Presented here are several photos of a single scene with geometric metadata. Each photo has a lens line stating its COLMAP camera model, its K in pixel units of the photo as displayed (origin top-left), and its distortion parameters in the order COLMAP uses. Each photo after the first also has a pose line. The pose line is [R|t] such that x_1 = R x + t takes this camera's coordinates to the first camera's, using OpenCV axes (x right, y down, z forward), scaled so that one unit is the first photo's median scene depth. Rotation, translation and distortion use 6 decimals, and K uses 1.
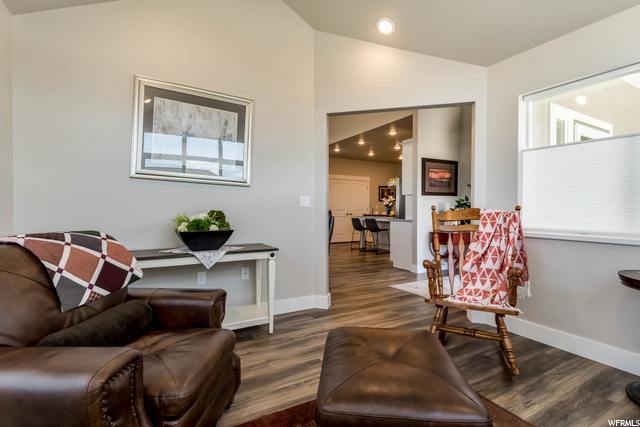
lens RADIAL K [[306.9, 0, 320.0], [0, 306.9, 213.5], [0, 0, 1]] dist [0.001690, 0.000456]
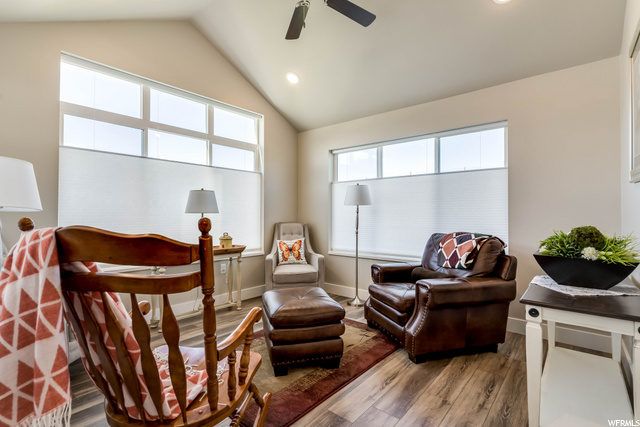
lens RADIAL K [[306.9, 0, 320.0], [0, 306.9, 213.5], [0, 0, 1]] dist [0.001690, 0.000456]
pose [[-0.943708, -0.008320, -0.330674, 0.498760], [-0.009740, 0.999949, 0.002636, -0.042506], [0.330635, 0.005709, -0.943741, 1.889106]]
